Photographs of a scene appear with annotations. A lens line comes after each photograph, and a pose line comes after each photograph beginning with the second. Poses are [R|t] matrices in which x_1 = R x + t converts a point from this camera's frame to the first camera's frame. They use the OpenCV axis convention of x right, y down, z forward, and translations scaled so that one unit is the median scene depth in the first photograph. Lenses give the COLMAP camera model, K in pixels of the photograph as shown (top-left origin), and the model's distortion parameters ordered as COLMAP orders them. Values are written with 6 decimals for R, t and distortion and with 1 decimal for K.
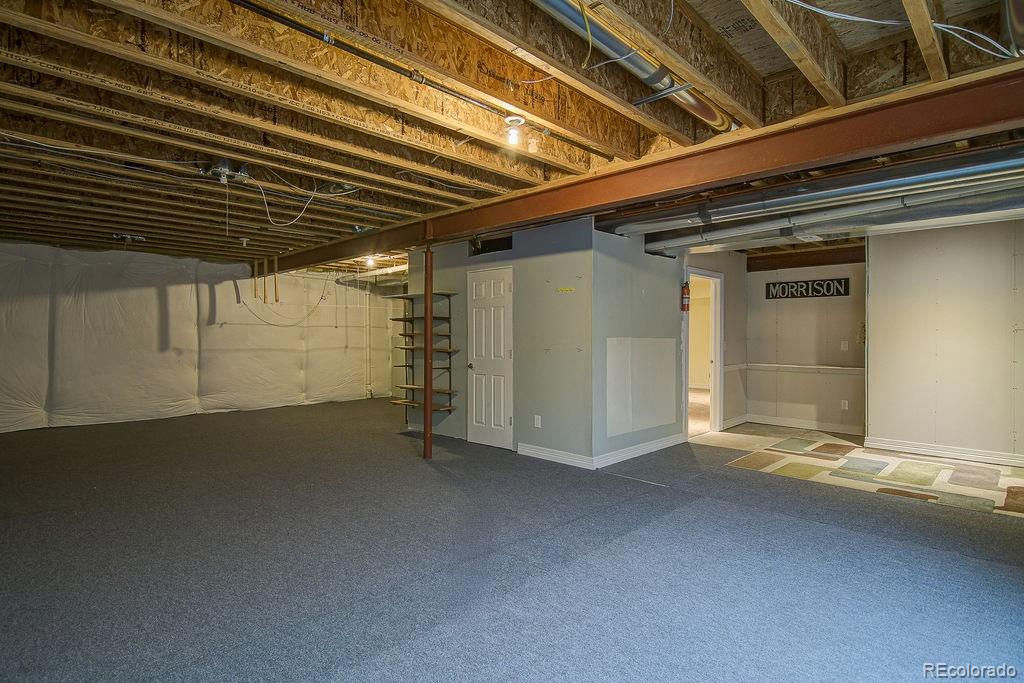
lens RADIAL K [[516.9, 0, 511.6], [0, 516.9, 335.3], [0, 0, 1]] dist [0.004236, -0.004604]
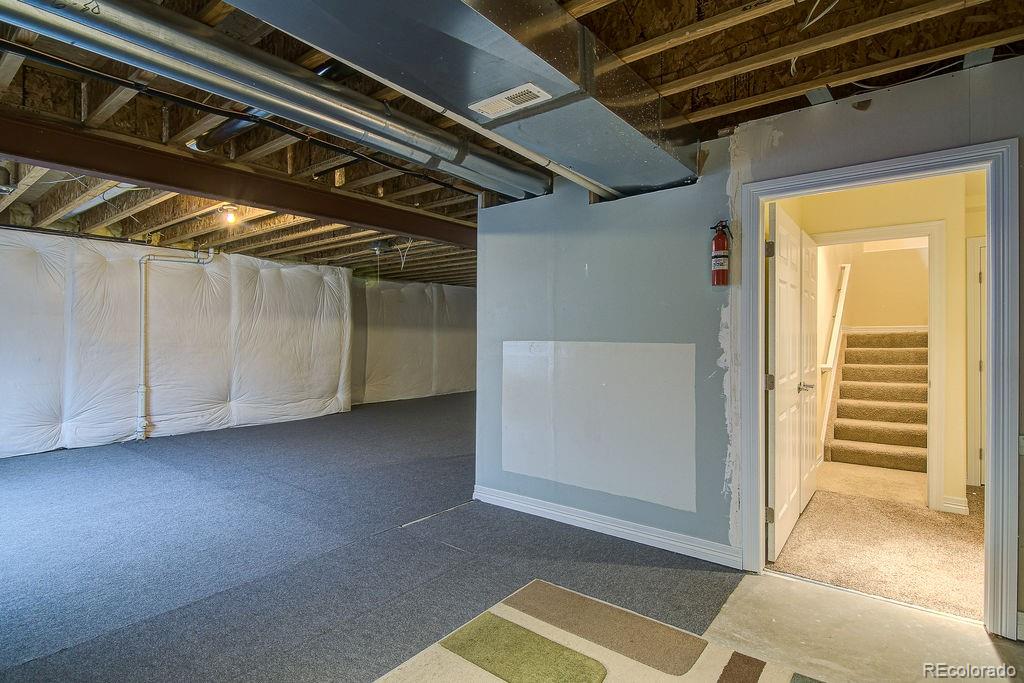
lens RADIAL K [[516.9, 0, 511.3], [0, 516.9, 343.8], [0, 0, 1]] dist [0.004236, -0.004604]
pose [[0.119850, 0.009095, -0.992750, 1.406233], [0.002488, 0.999952, 0.009461, 0.002384], [0.992789, -0.003604, 0.119822, 1.357730]]
